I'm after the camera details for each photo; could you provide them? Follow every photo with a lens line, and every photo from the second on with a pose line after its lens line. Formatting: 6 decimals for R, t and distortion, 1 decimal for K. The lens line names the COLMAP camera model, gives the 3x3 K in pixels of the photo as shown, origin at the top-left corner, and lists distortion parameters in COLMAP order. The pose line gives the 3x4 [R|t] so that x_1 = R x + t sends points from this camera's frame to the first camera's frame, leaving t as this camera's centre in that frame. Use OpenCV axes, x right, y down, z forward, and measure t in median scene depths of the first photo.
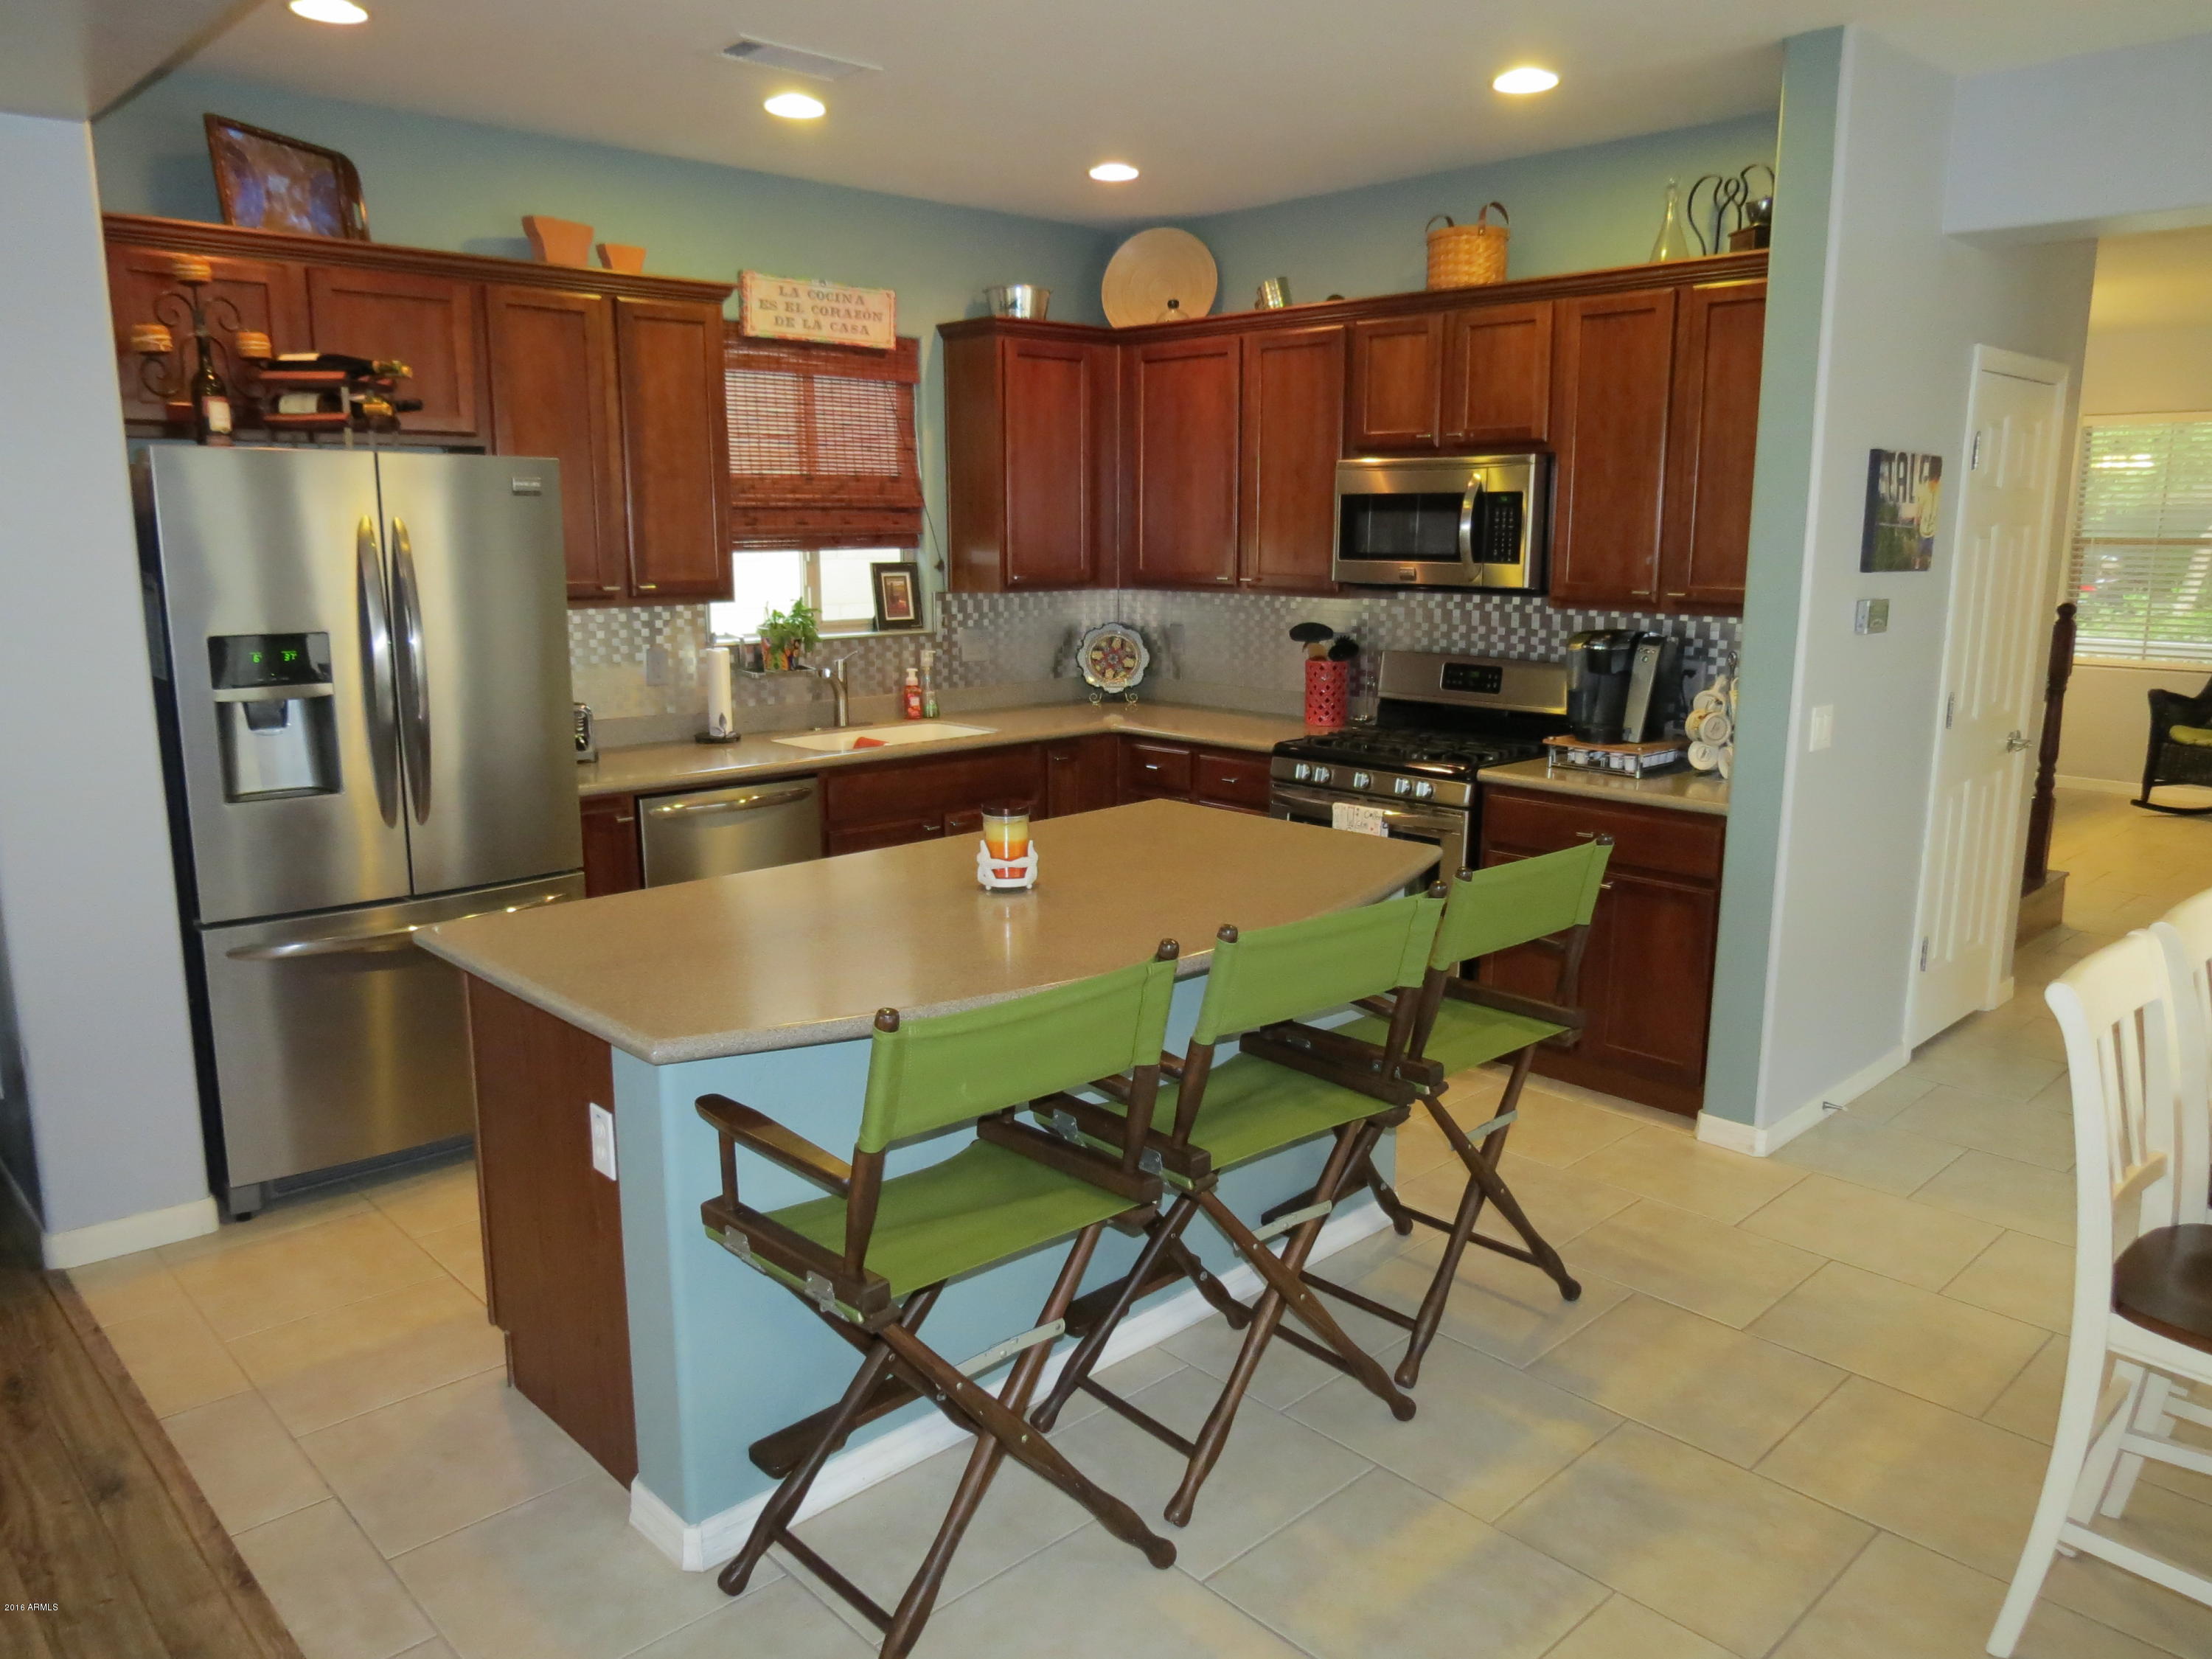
lens RADIAL K [[1565.6, 0, 1098.6], [0, 1565.6, 842.3], [0, 0, 1]] dist [-0.027386, 0.014687]
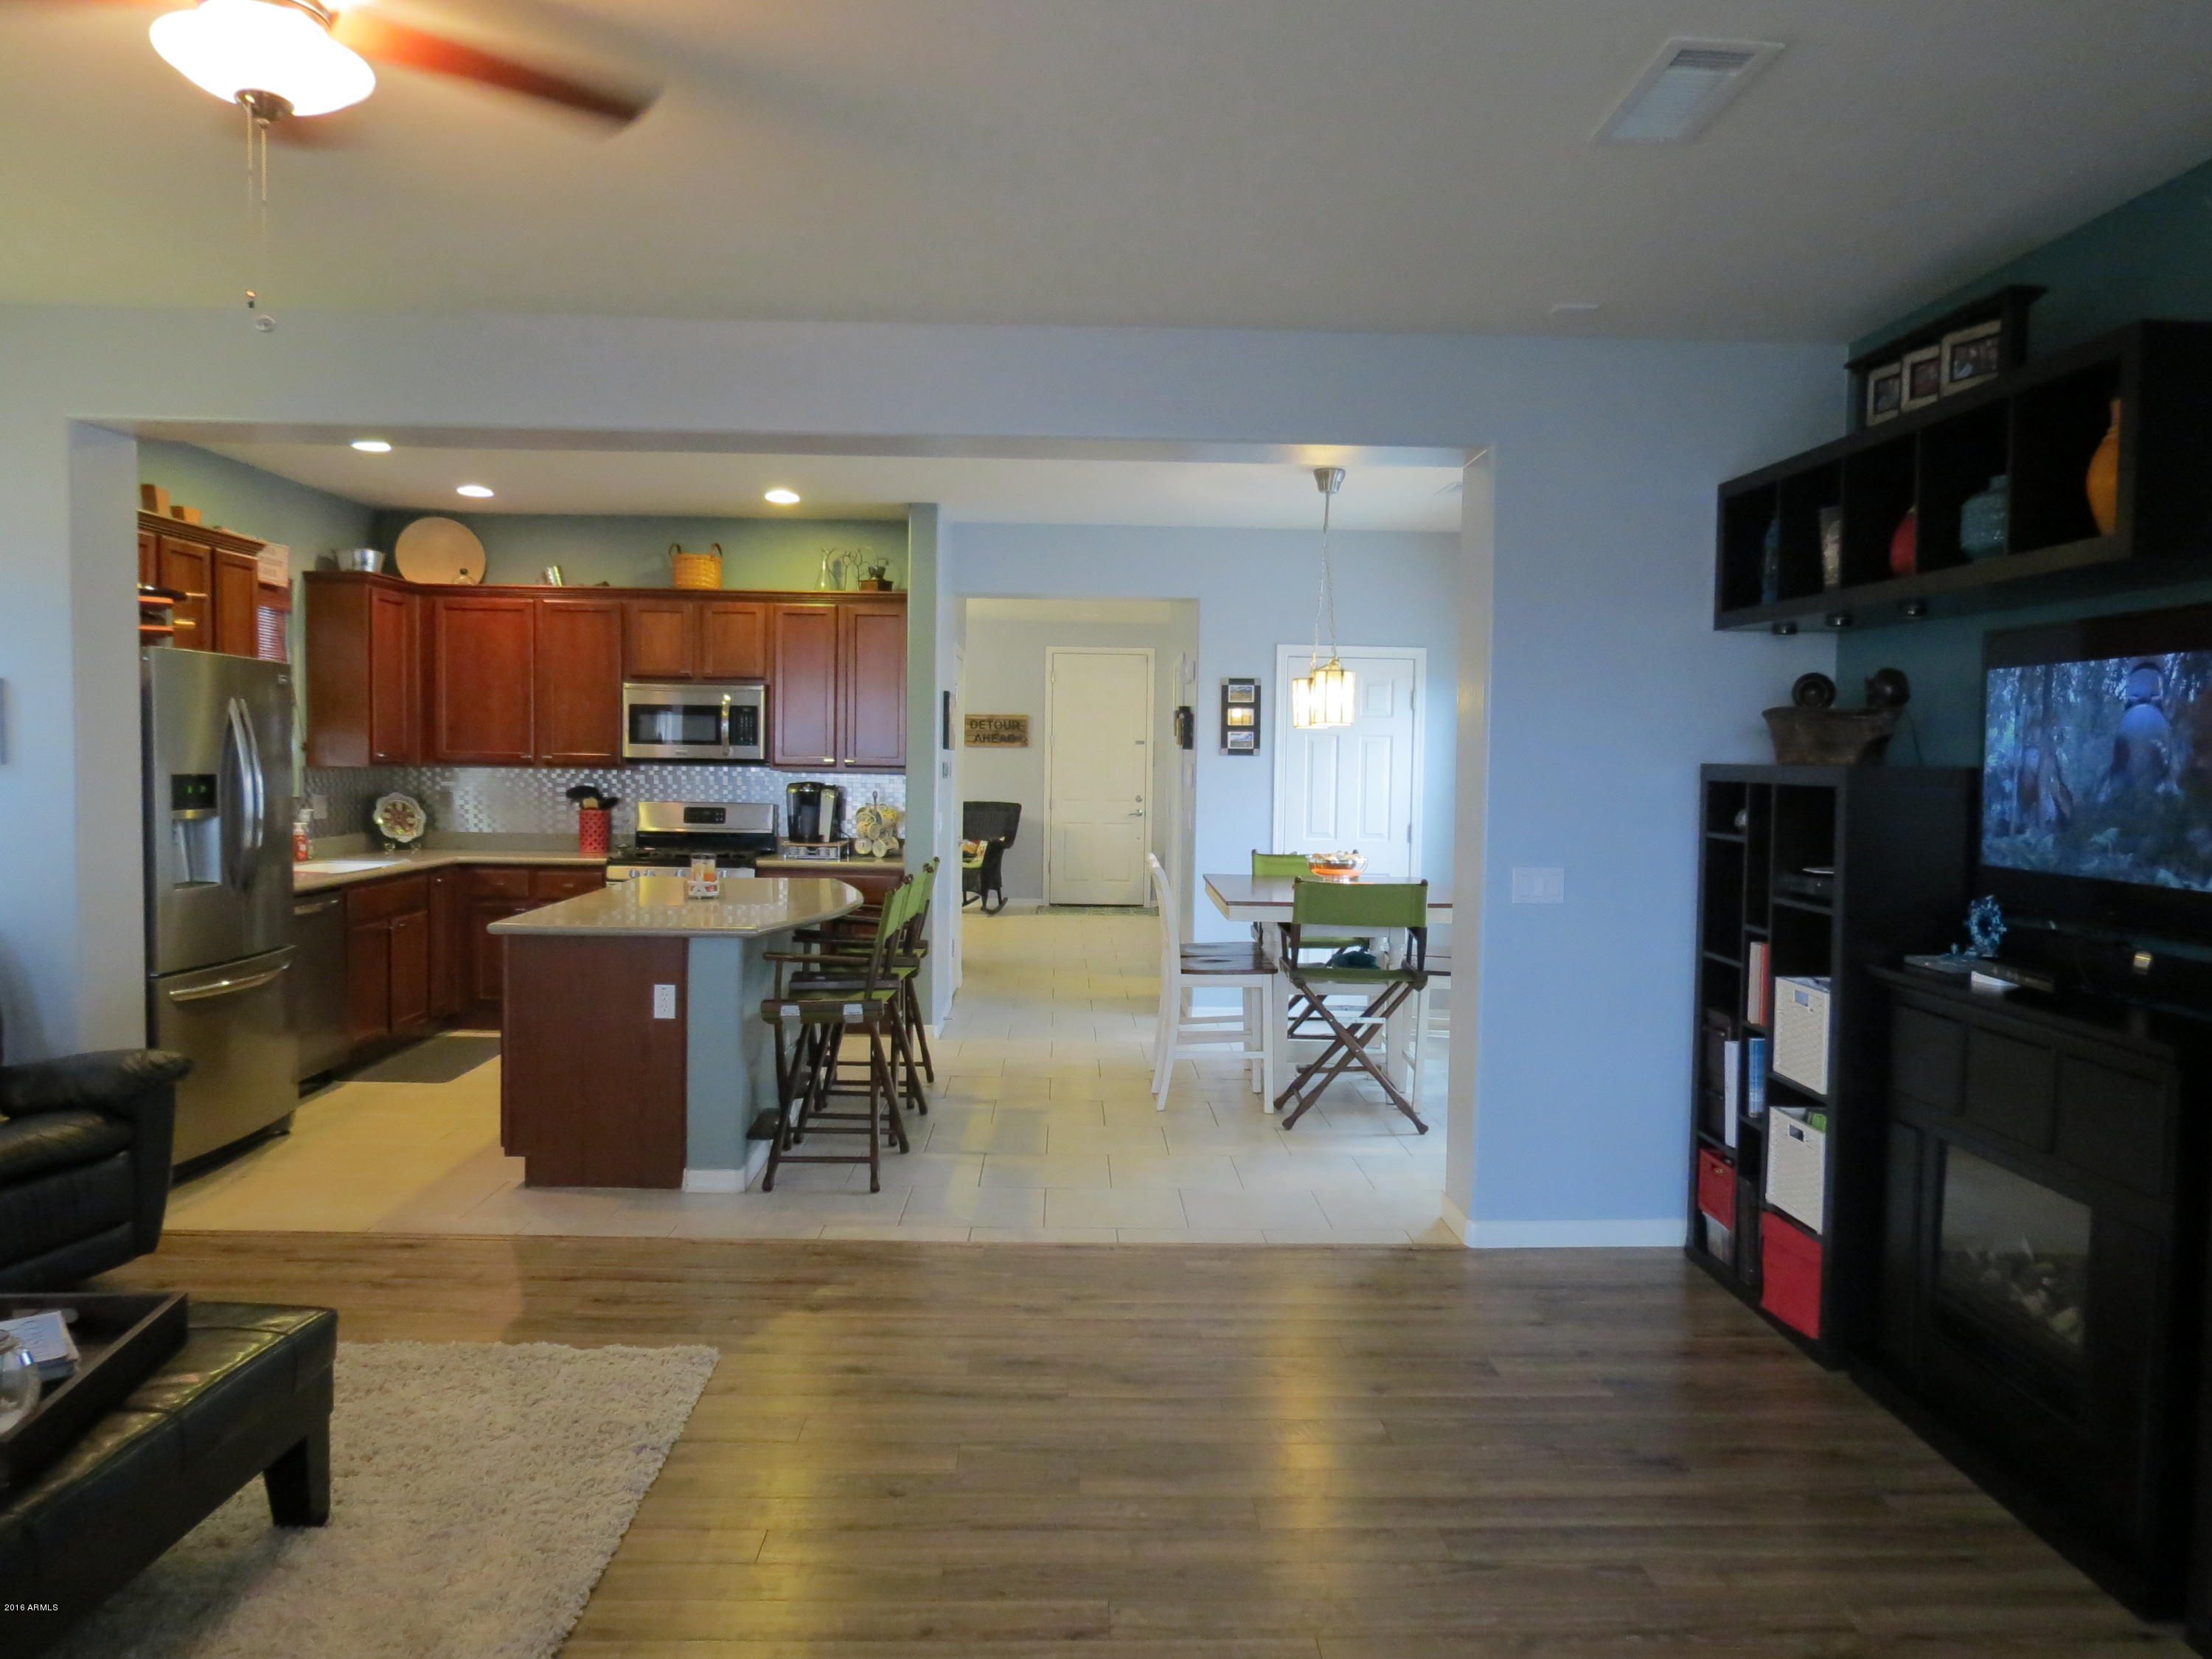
lens RADIAL K [[1565.6, 0, 1119.1], [0, 1565.6, 848.7], [0, 0, 1]] dist [-0.027386, 0.014687]
pose [[0.661608, -0.035091, 0.749029, -0.659410], [0.132762, 0.988605, -0.070952, 0.097822], [-0.738004, 0.146385, 0.658727, -0.381547]]
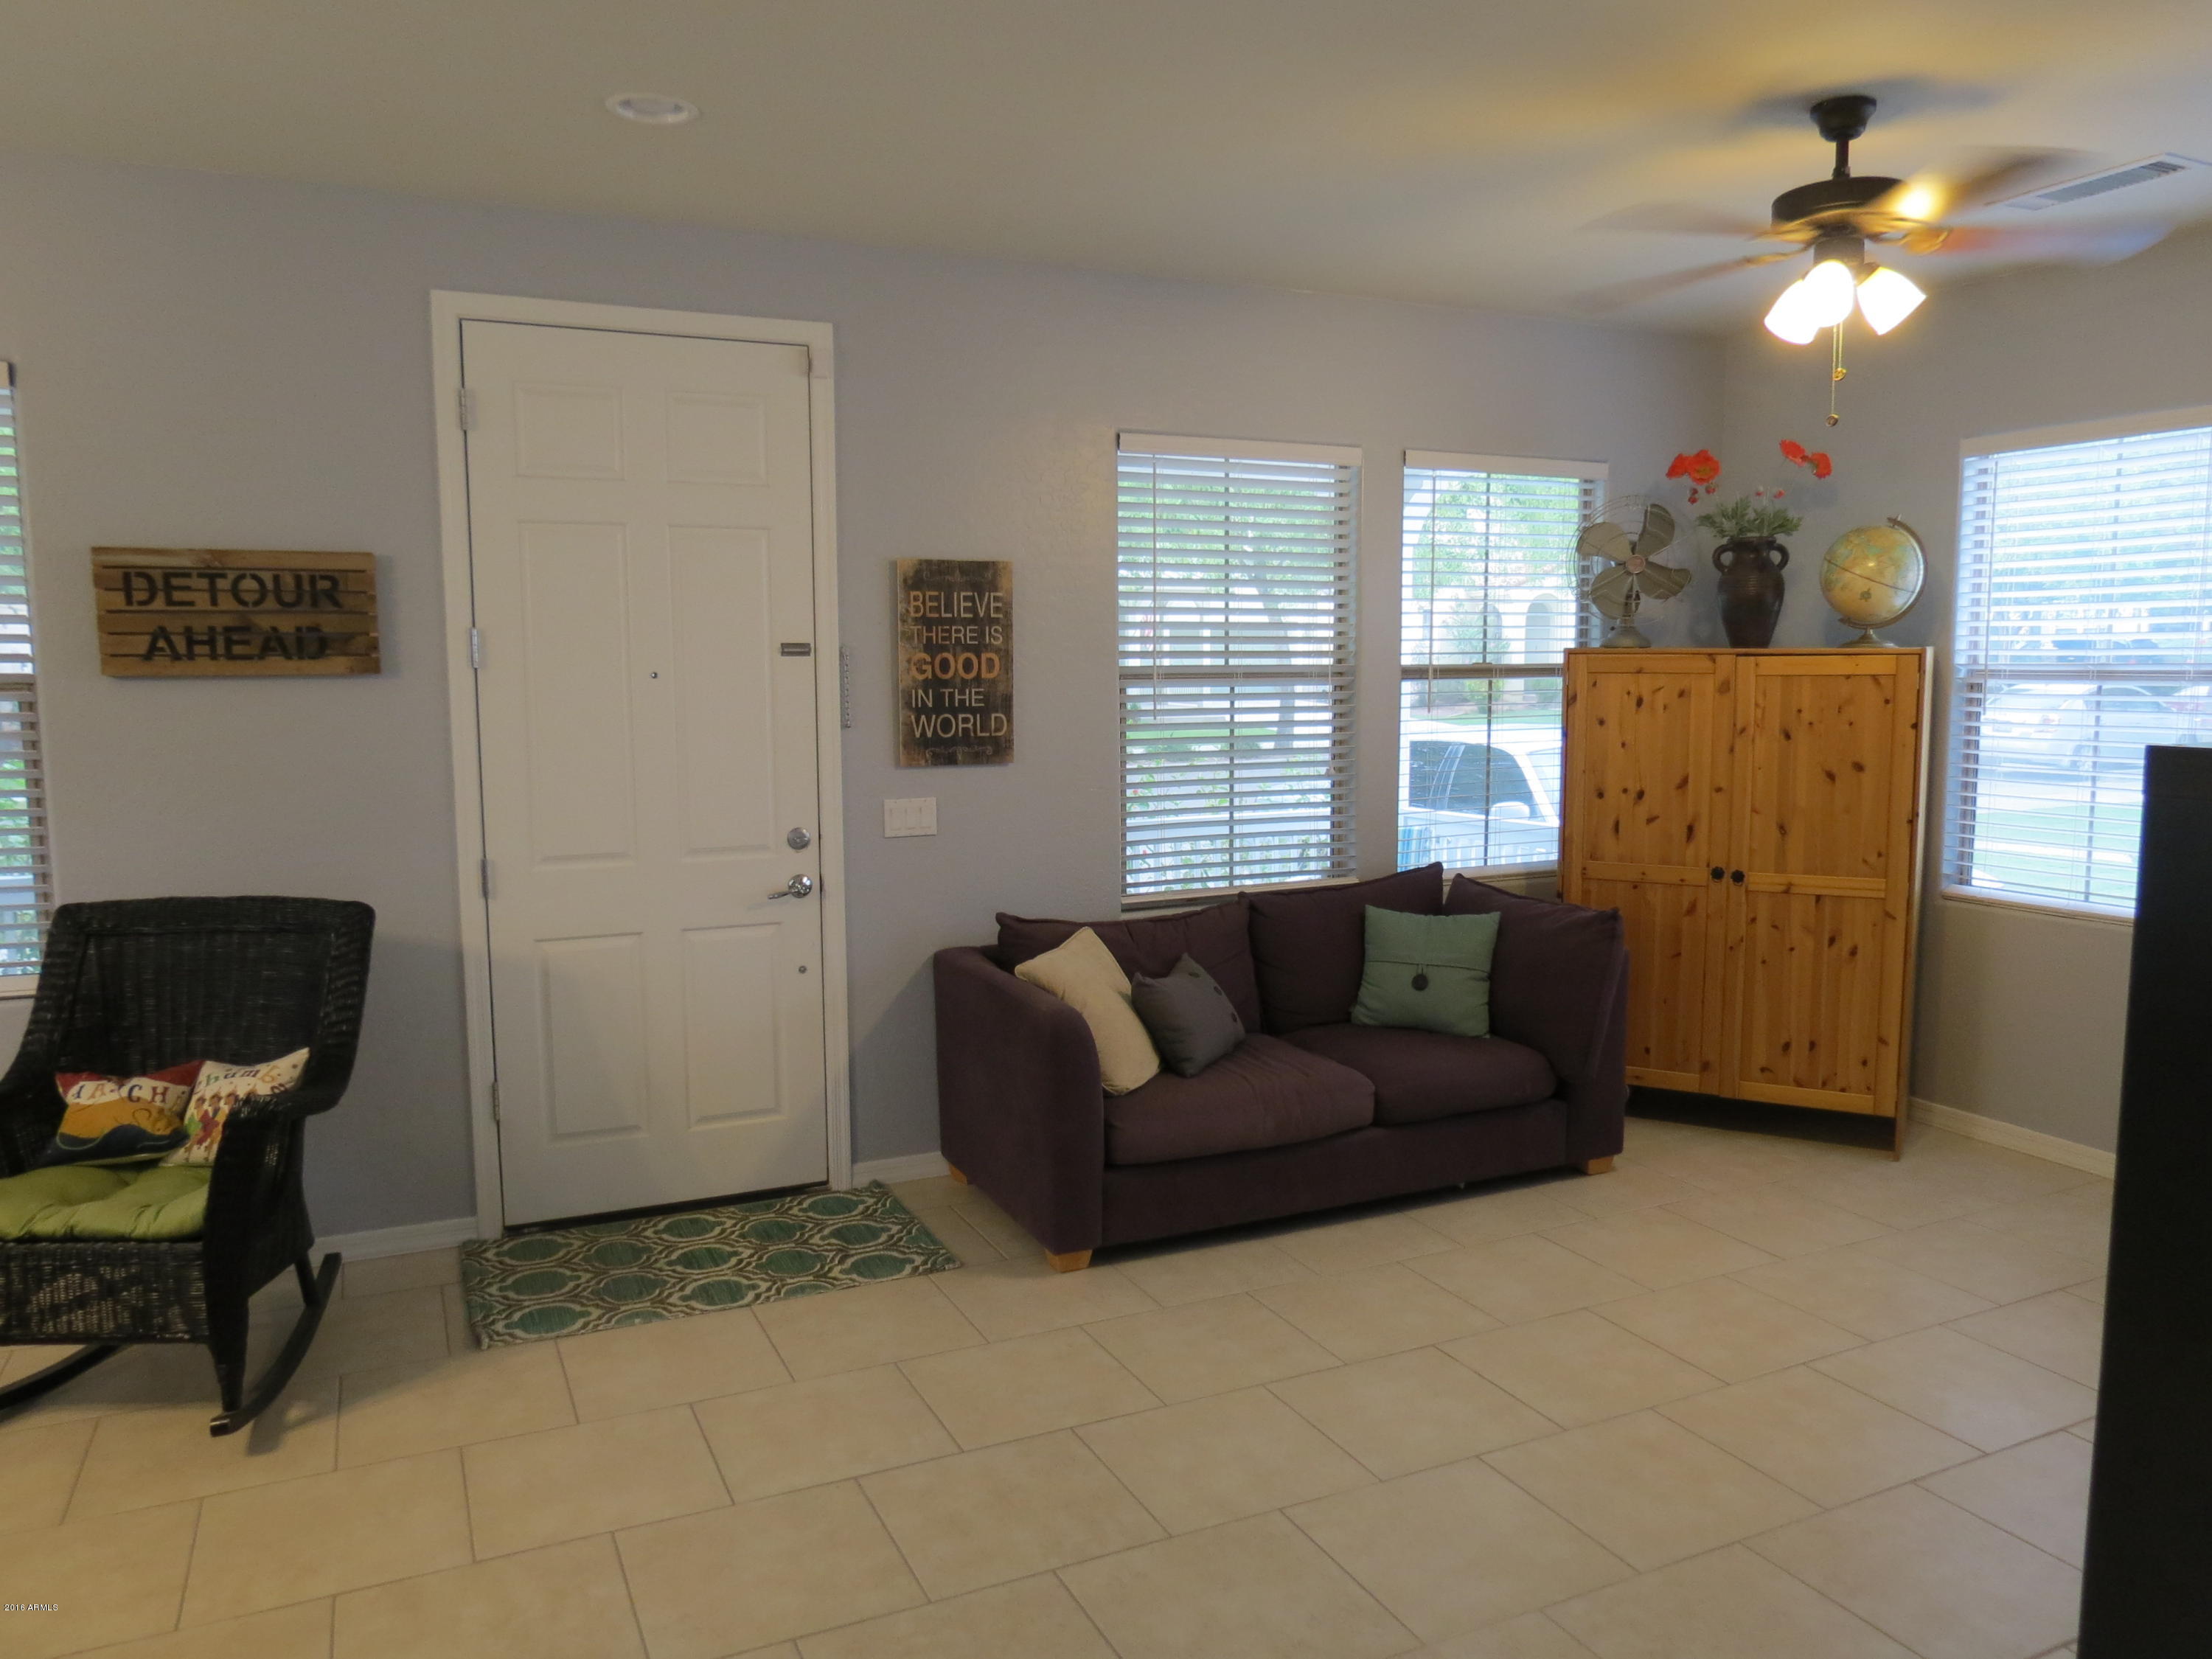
lens RADIAL K [[1565.6, 0, 1117.3], [0, 1565.6, 828.3], [0, 0, 1]] dist [-0.027386, 0.014687]
pose [[0.306395, -0.089874, 0.947652, 0.698654], [0.200813, 0.979231, 0.027942, -0.174016], [-0.930482, 0.181739, 0.318079, 0.971379]]
